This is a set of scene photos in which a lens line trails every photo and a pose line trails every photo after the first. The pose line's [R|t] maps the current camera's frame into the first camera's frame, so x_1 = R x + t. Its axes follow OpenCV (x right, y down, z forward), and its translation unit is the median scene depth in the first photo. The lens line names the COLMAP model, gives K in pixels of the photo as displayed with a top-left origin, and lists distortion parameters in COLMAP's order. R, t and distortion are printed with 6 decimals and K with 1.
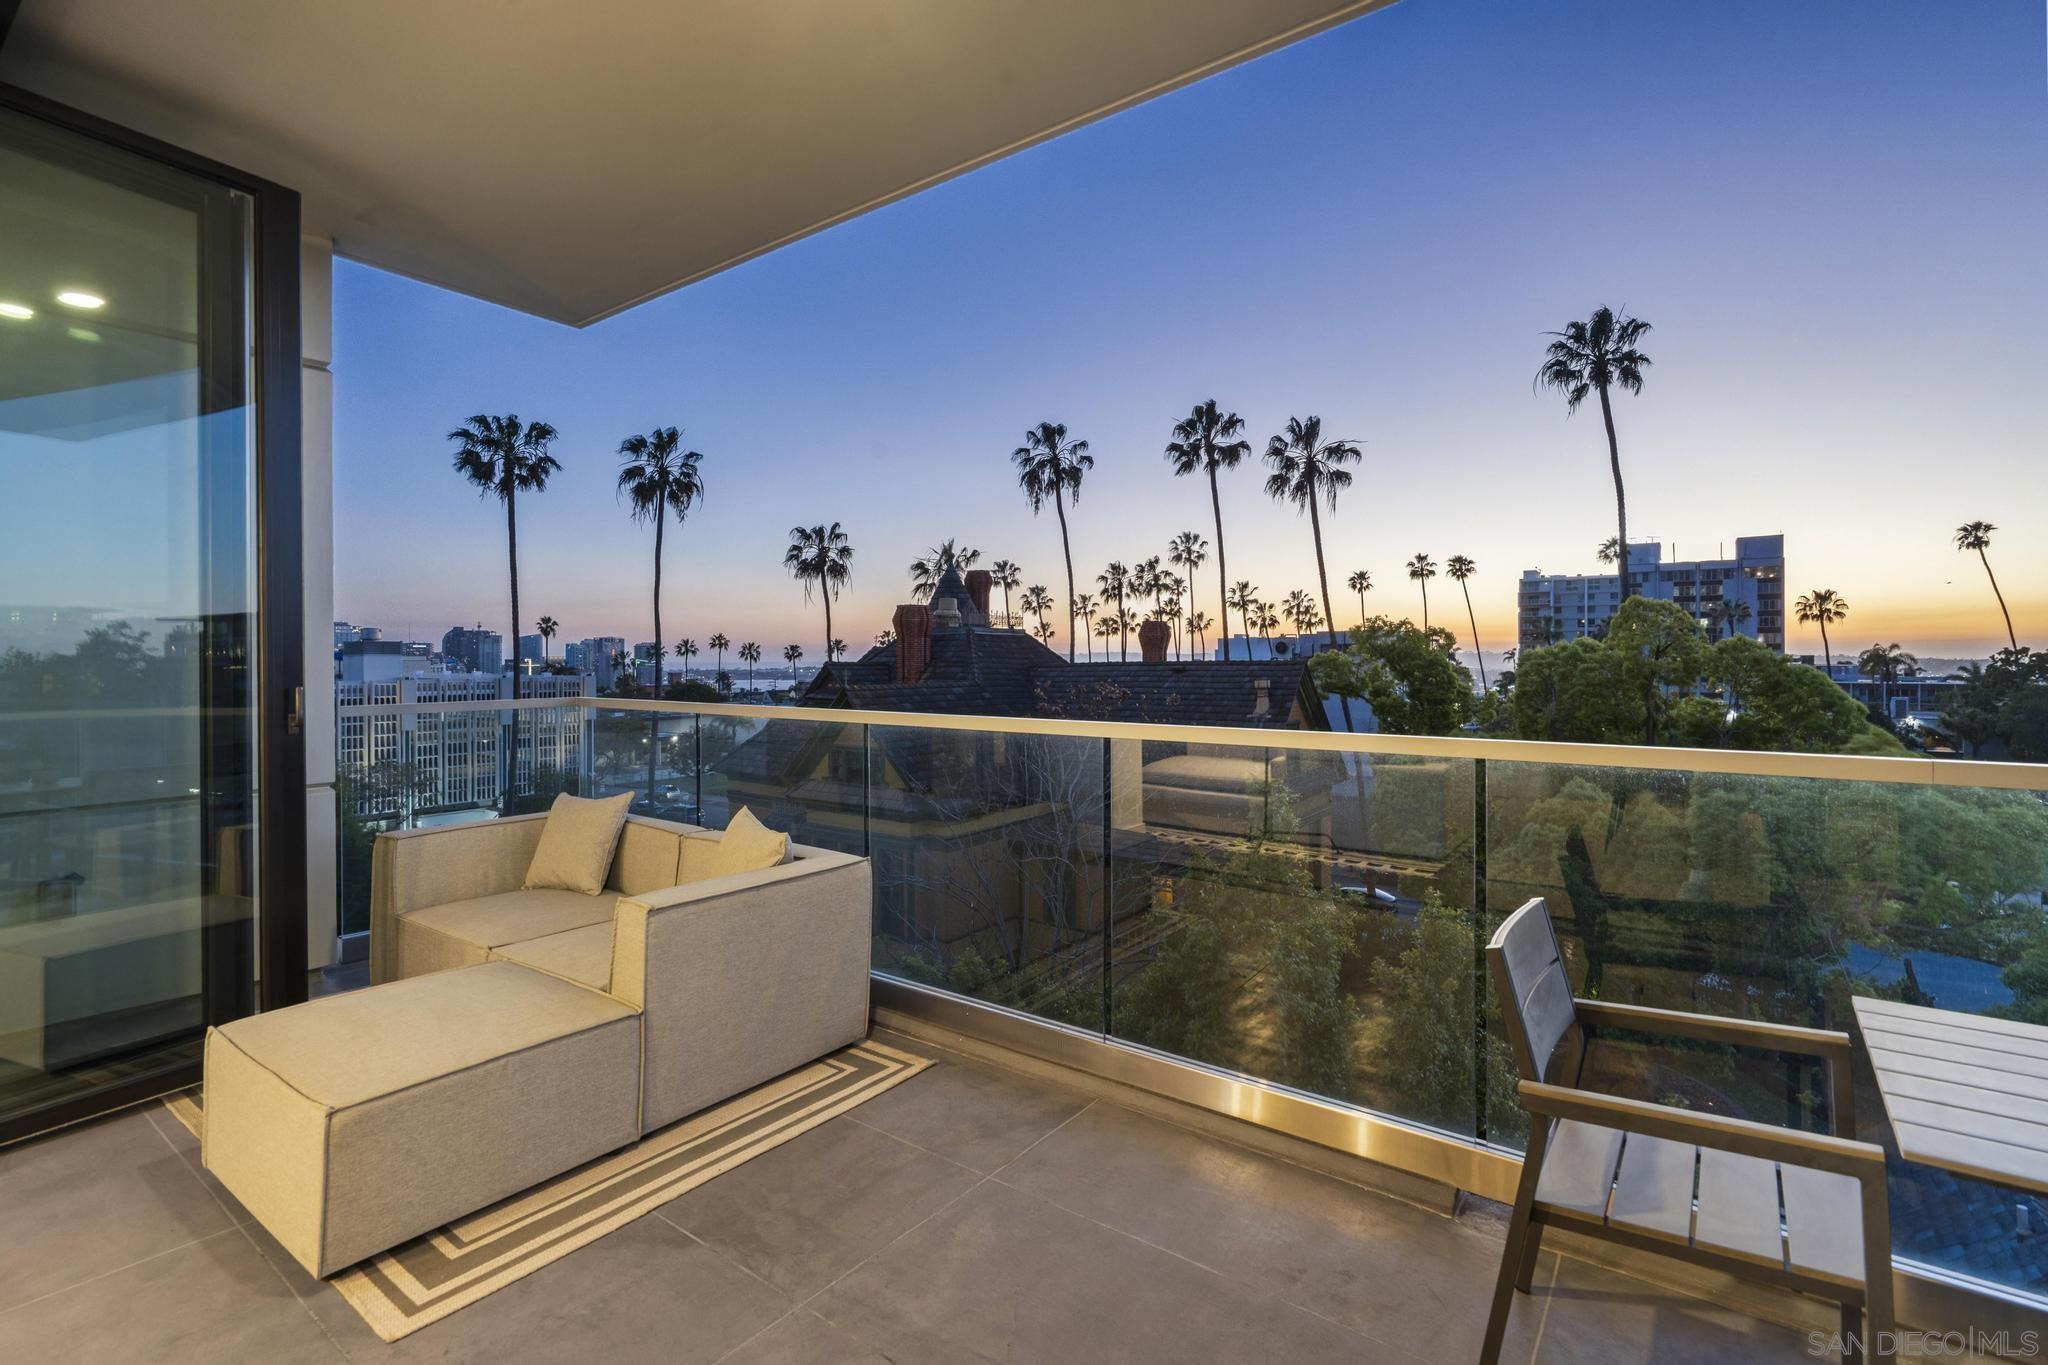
lens RADIAL K [[923.9, 0, 1022.4], [0, 923.9, 631.5], [0, 0, 1]] dist [-0.005263, -0.000349]
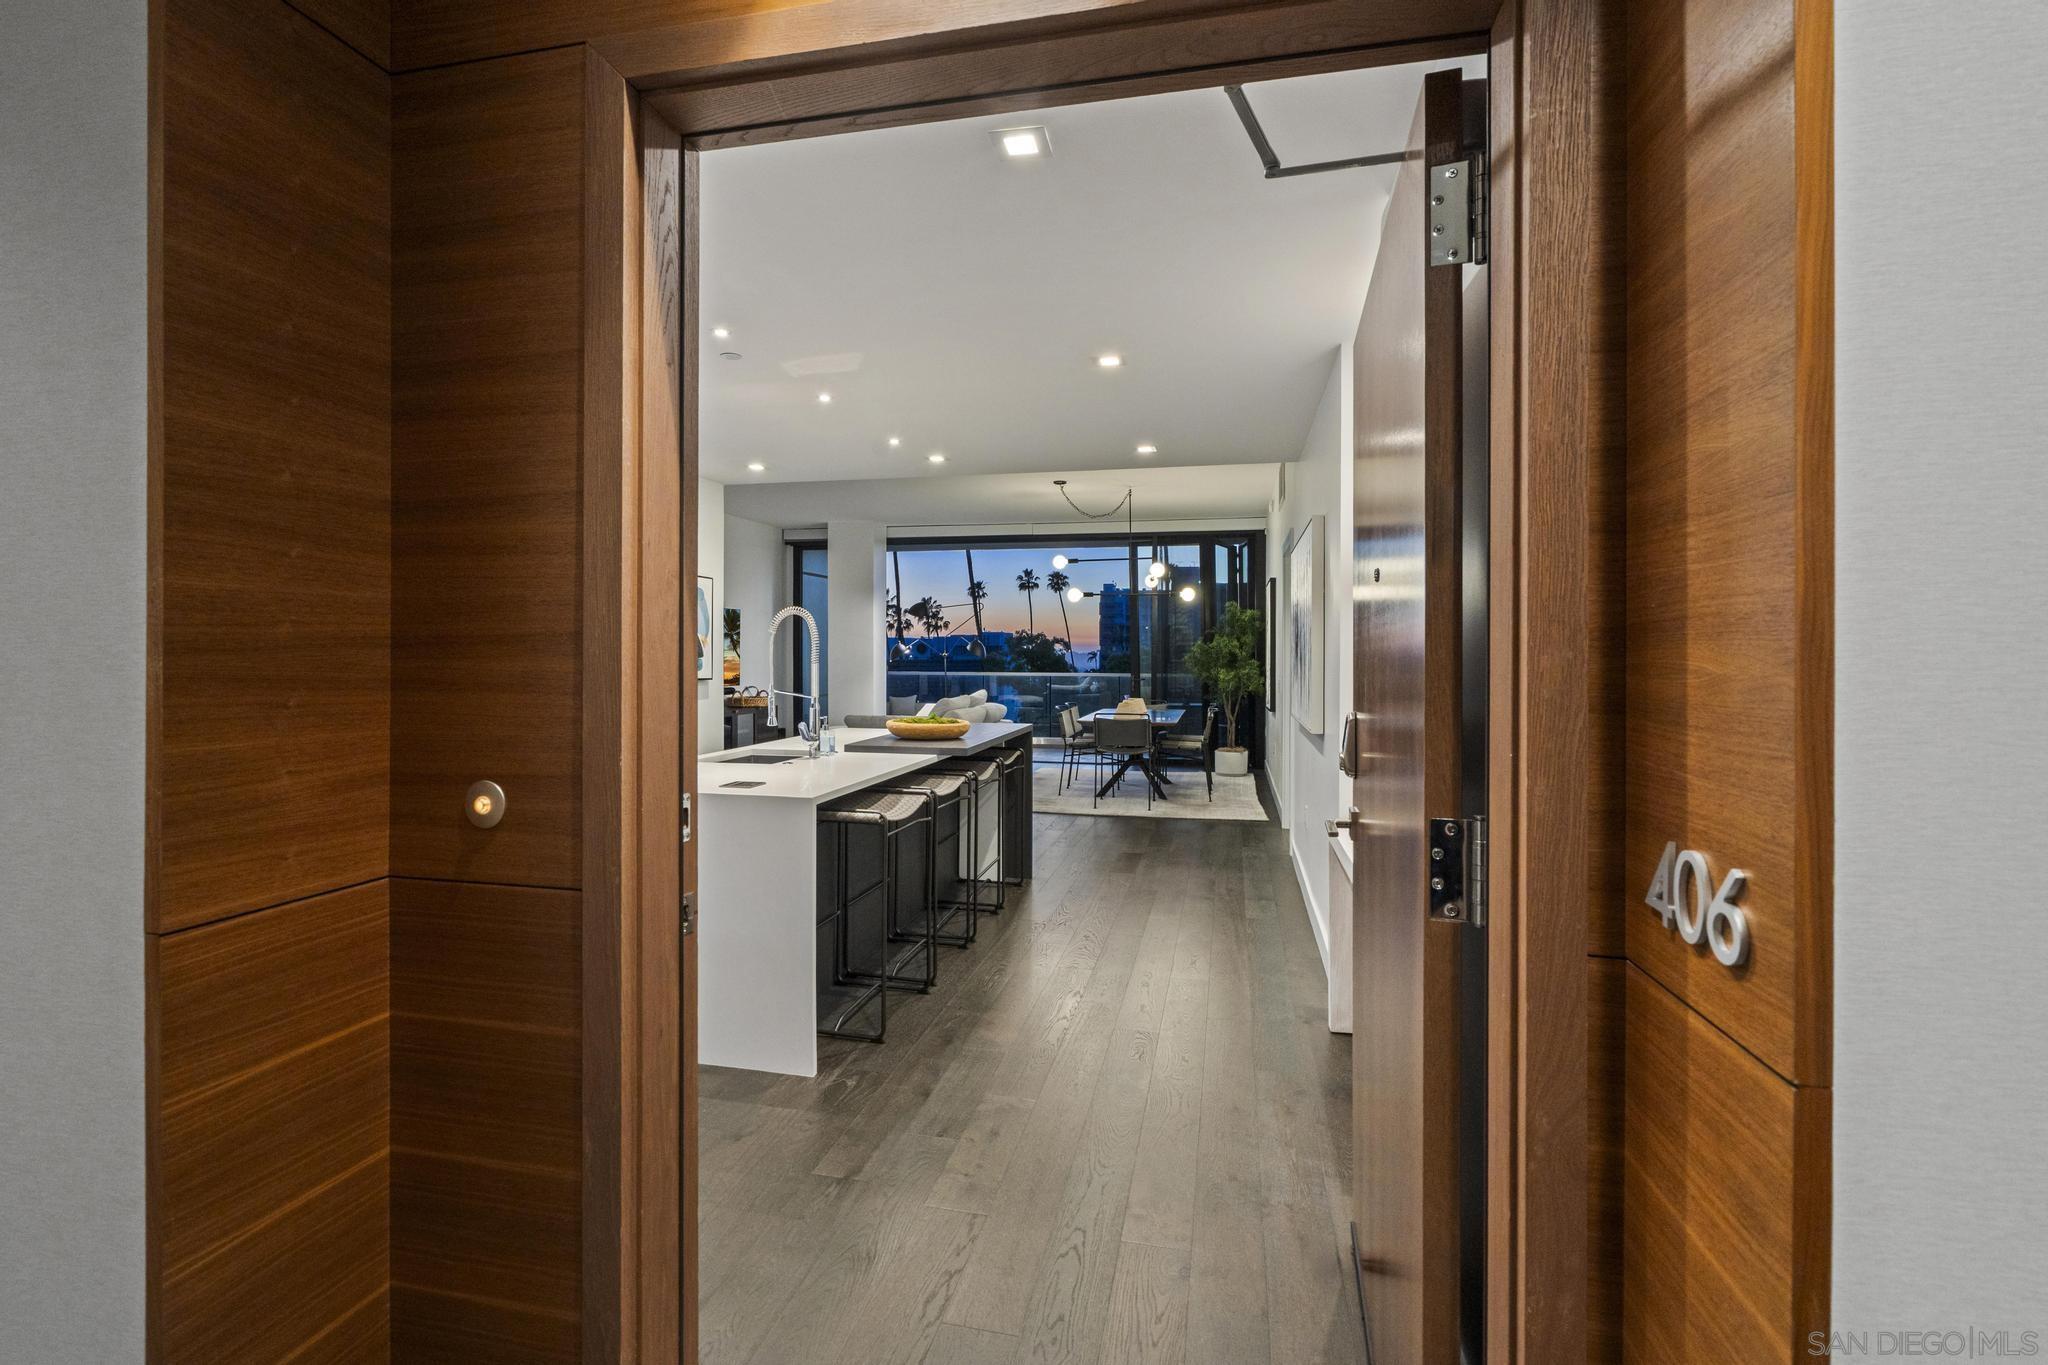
lens RADIAL K [[932.4, 0, 1024.8], [0, 932.4, 650.3], [0, 0, 1]] dist [-0.025083, -0.000054]
pose [[0.914537, 0.007365, 0.404435, -0.076365], [-0.016278, 0.999694, 0.018602, -0.004097], [-0.404175, -0.023595, 0.914377, -0.129176]]
